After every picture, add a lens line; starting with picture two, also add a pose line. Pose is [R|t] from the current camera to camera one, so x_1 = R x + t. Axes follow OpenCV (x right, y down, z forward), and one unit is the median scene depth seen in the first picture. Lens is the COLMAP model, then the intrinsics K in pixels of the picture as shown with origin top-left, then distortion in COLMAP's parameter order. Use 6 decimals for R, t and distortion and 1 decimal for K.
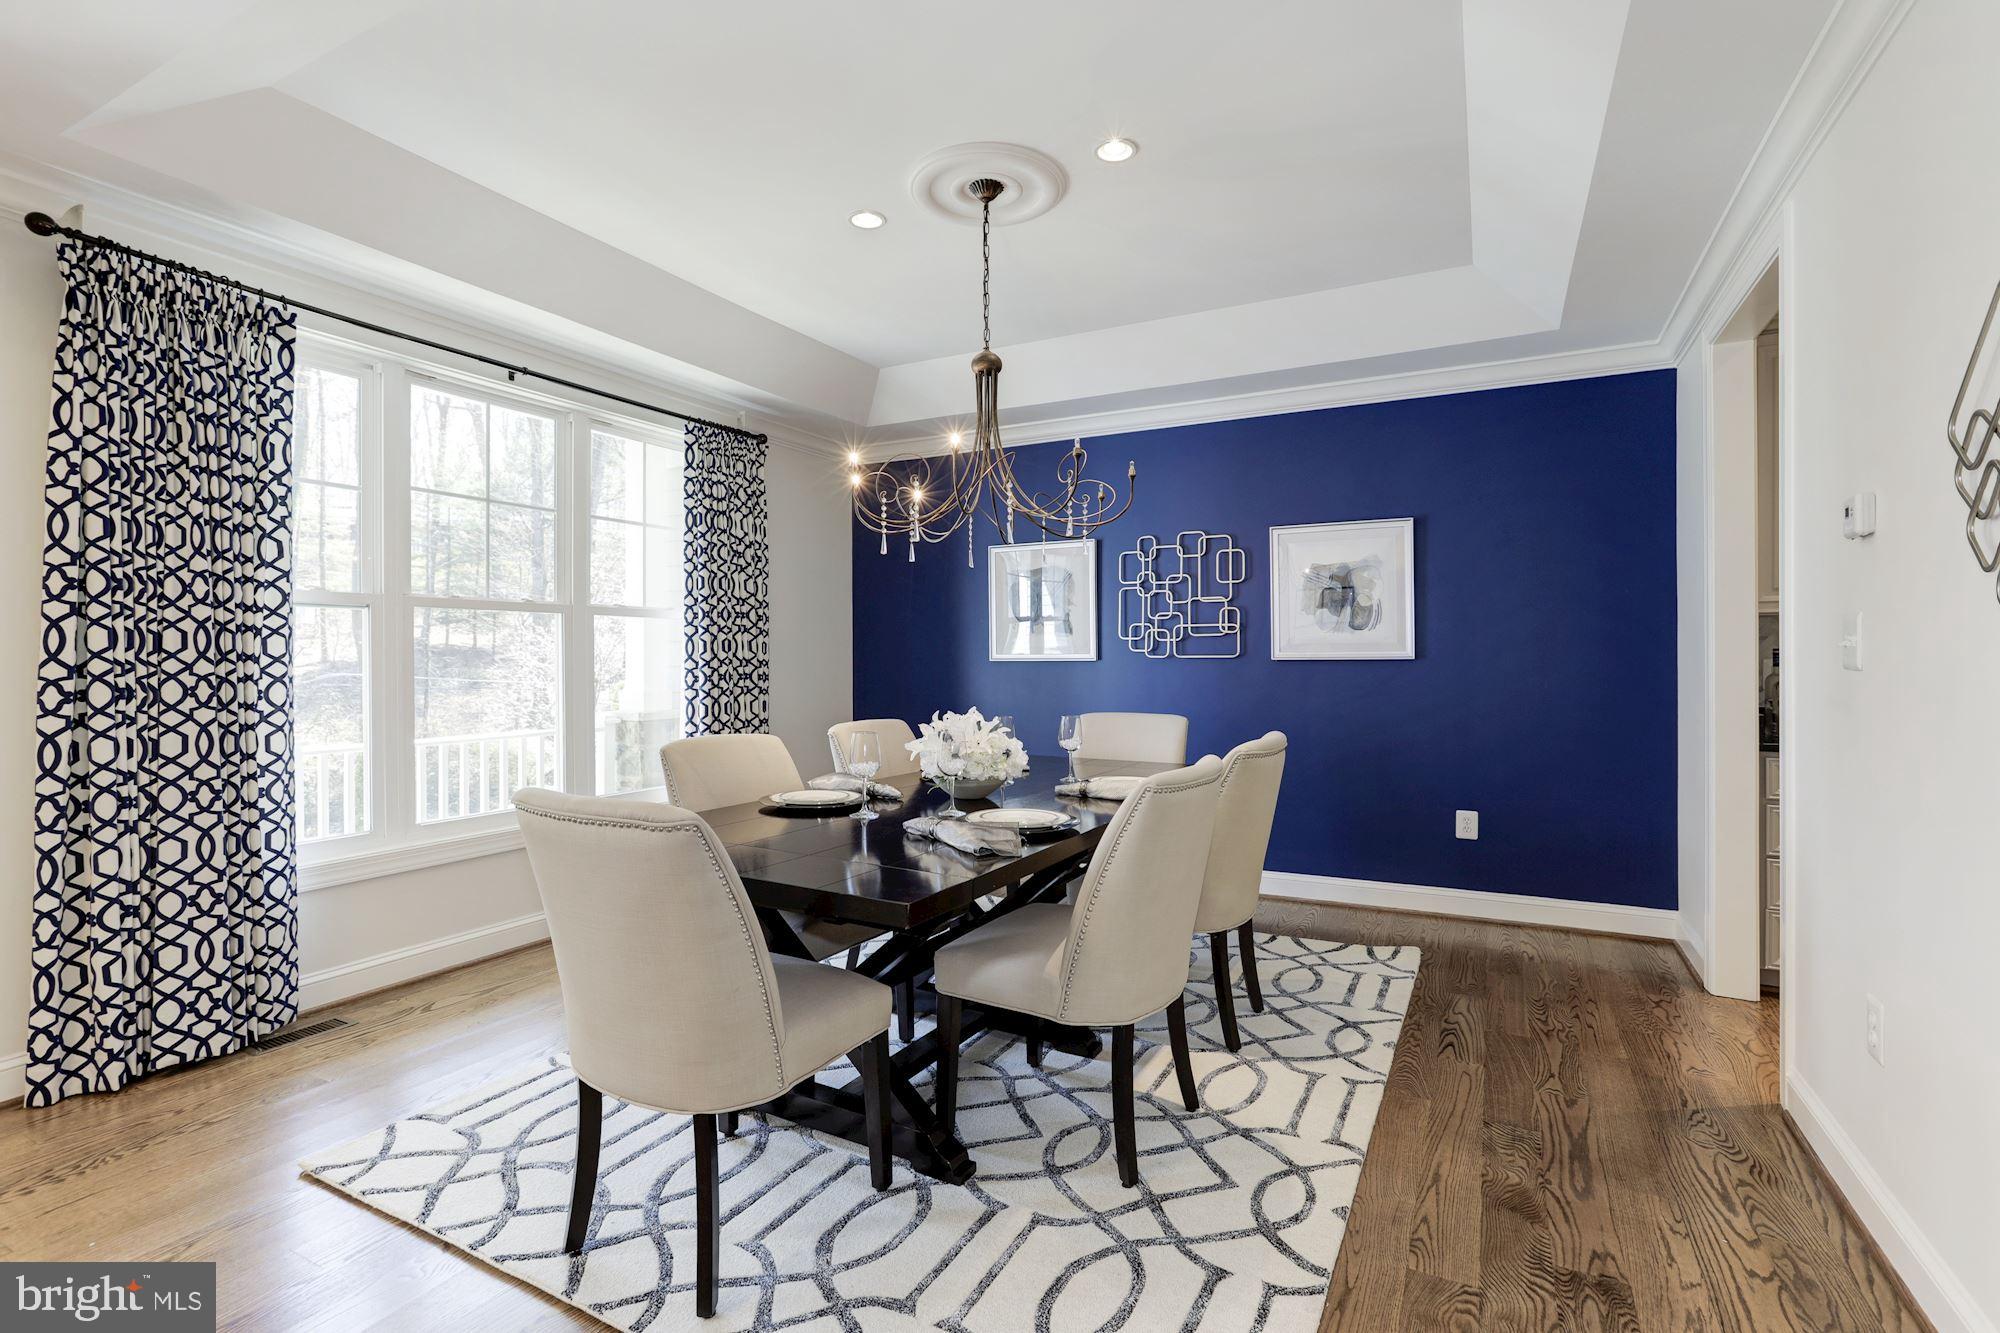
lens RADIAL K [[921.8, 0, 997.2], [0, 921.8, 652.0], [0, 0, 1]] dist [-0.023296, 0.000218]
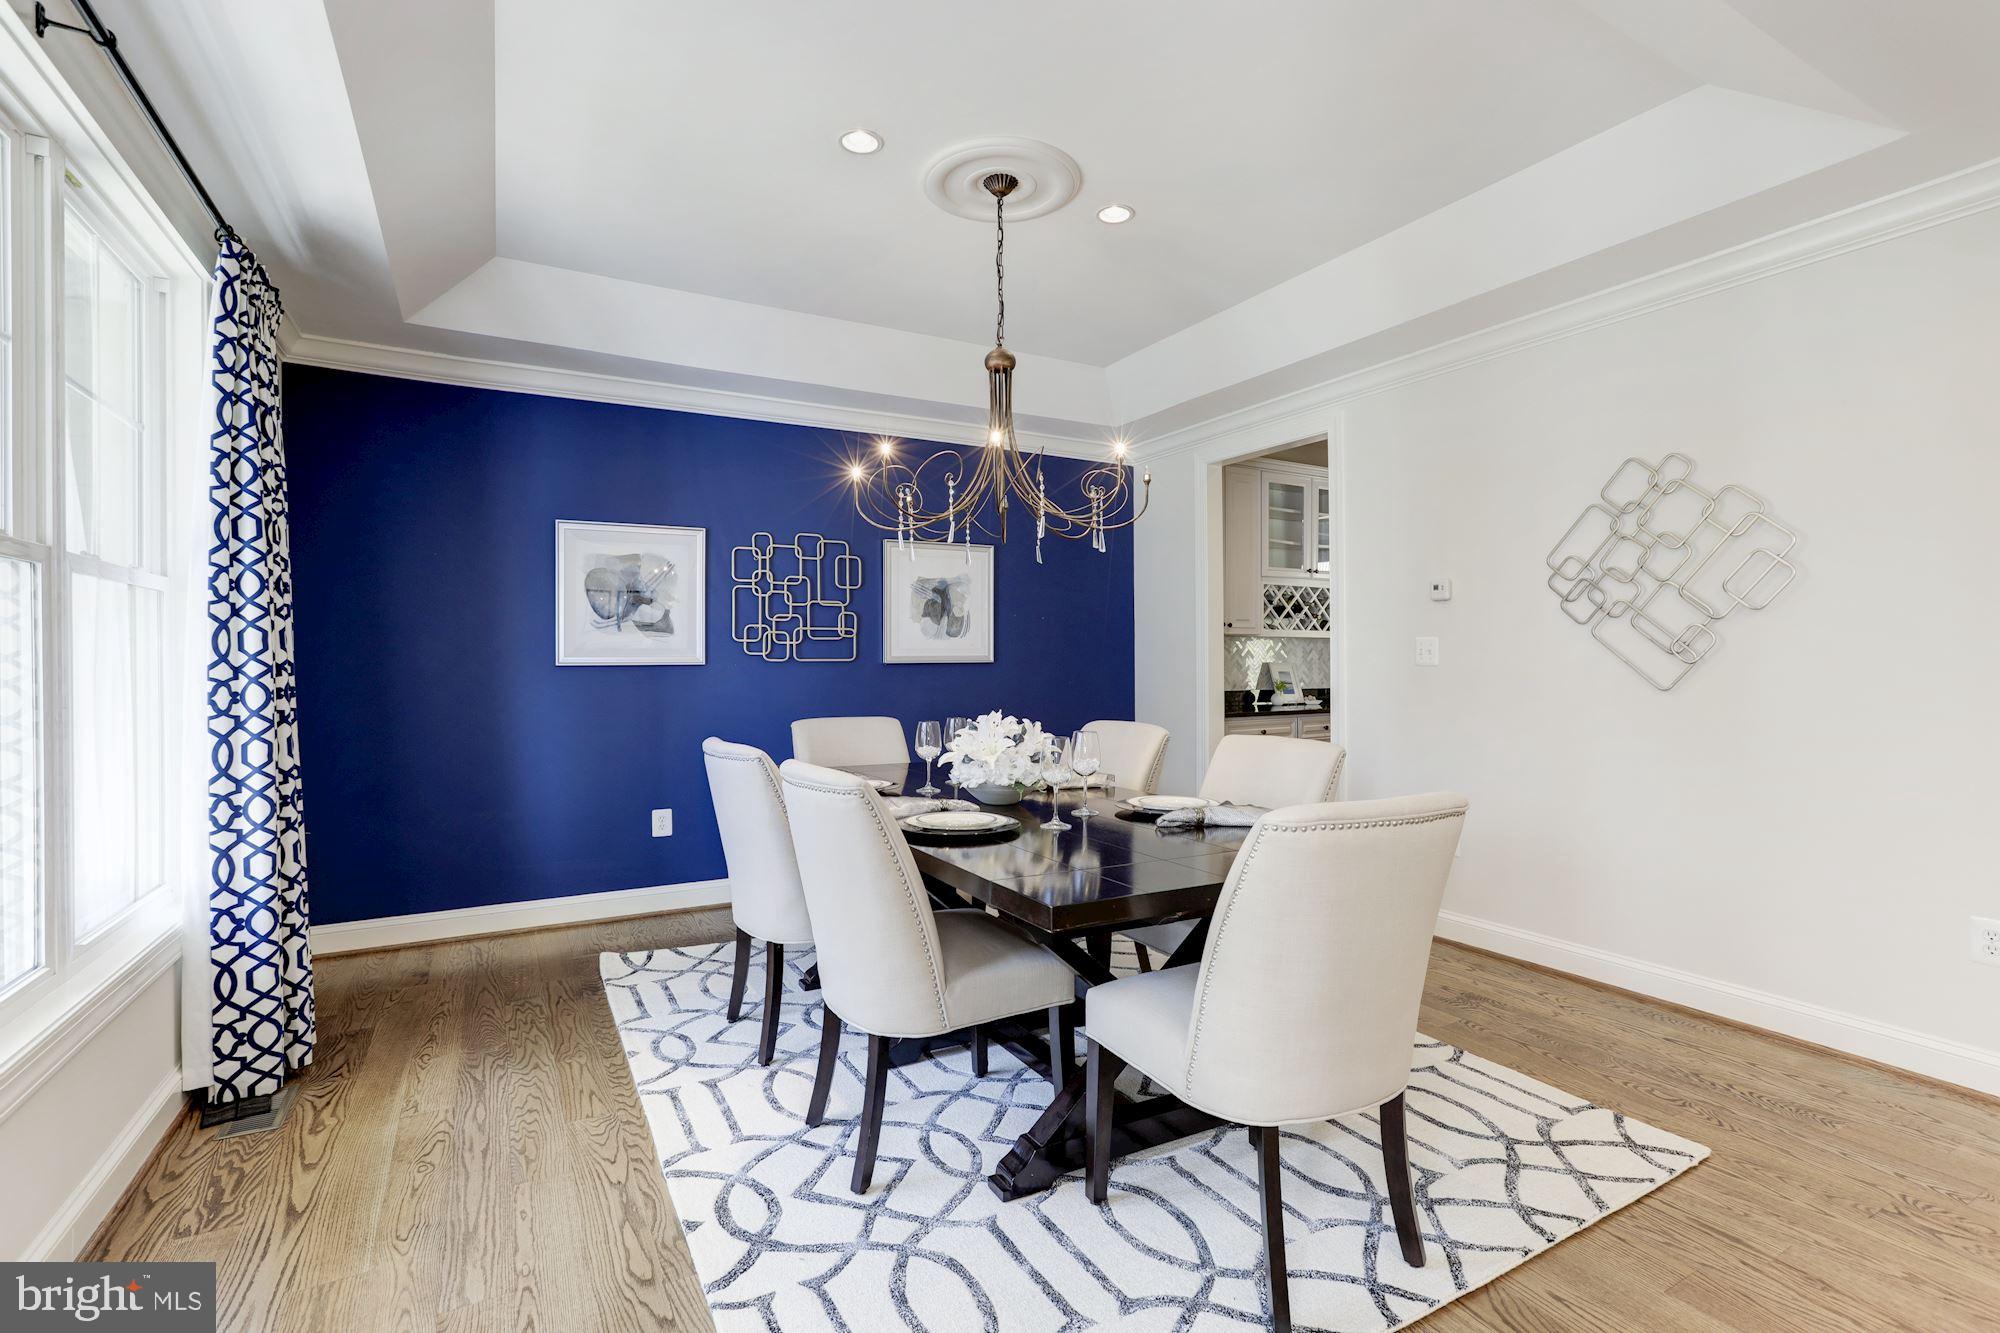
lens RADIAL K [[933.7, 0, 1006.6], [0, 933.7, 662.1], [0, 0, 1]] dist [-0.002285, 0.000830]
pose [[0.543962, -0.000191, 0.839110, -0.538092], [-0.002953, 0.999993, 0.002142, 0.004674], [-0.839104, -0.003643, 0.543958, 0.288709]]
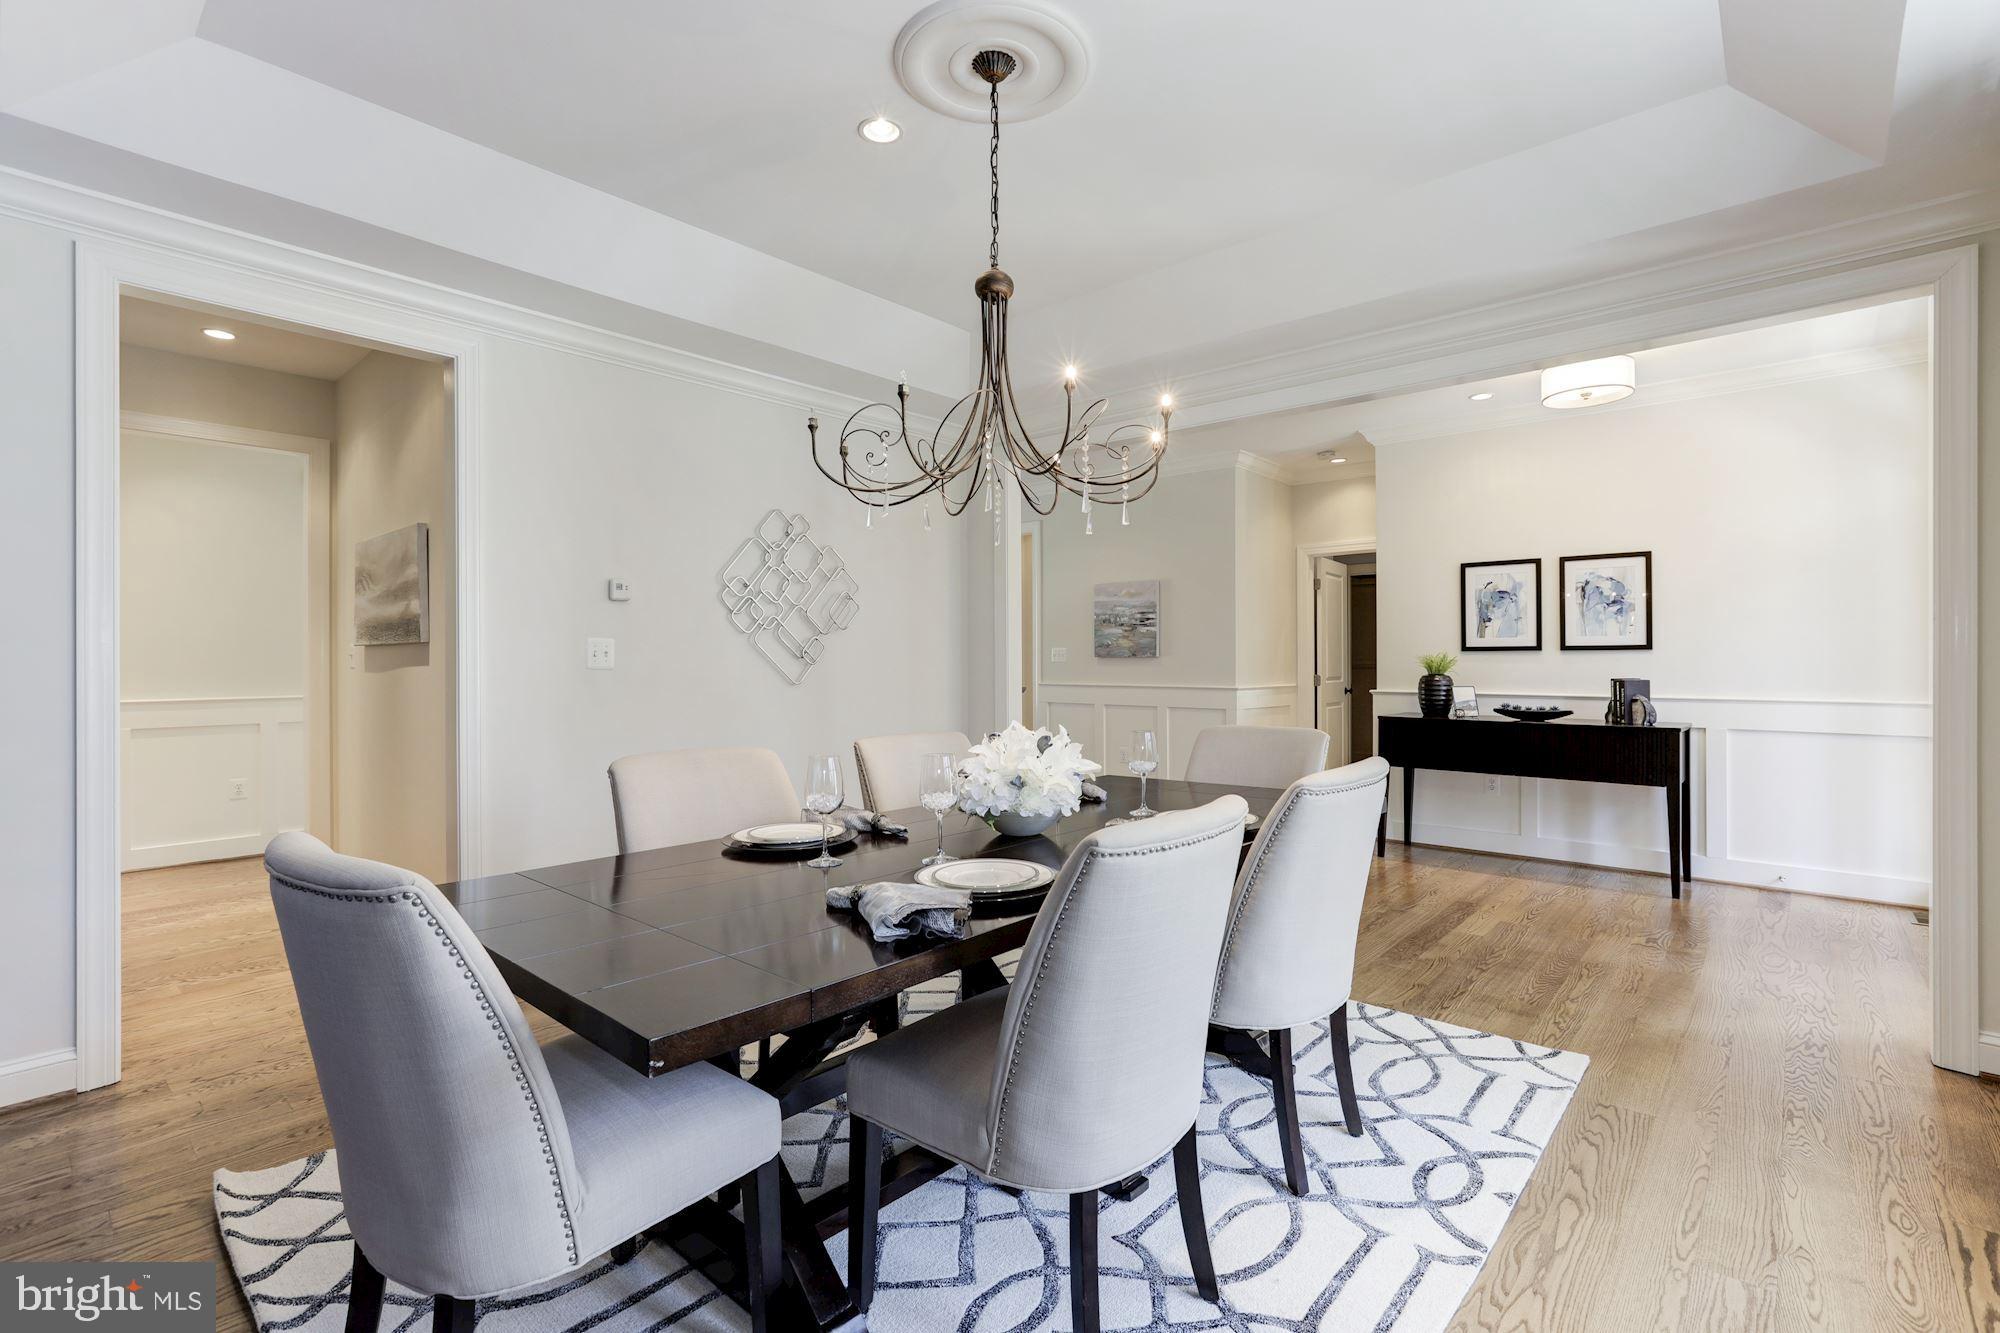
lens RADIAL K [[933.7, 0, 1006.6], [0, 933.7, 662.1], [0, 0, 1]] dist [-0.002285, 0.000830]
pose [[-0.975493, 0.005942, 0.219951, 0.301352], [0.005779, 0.999982, -0.001384, 0.007037], [-0.219955, -0.000079, -0.975510, 1.996091]]
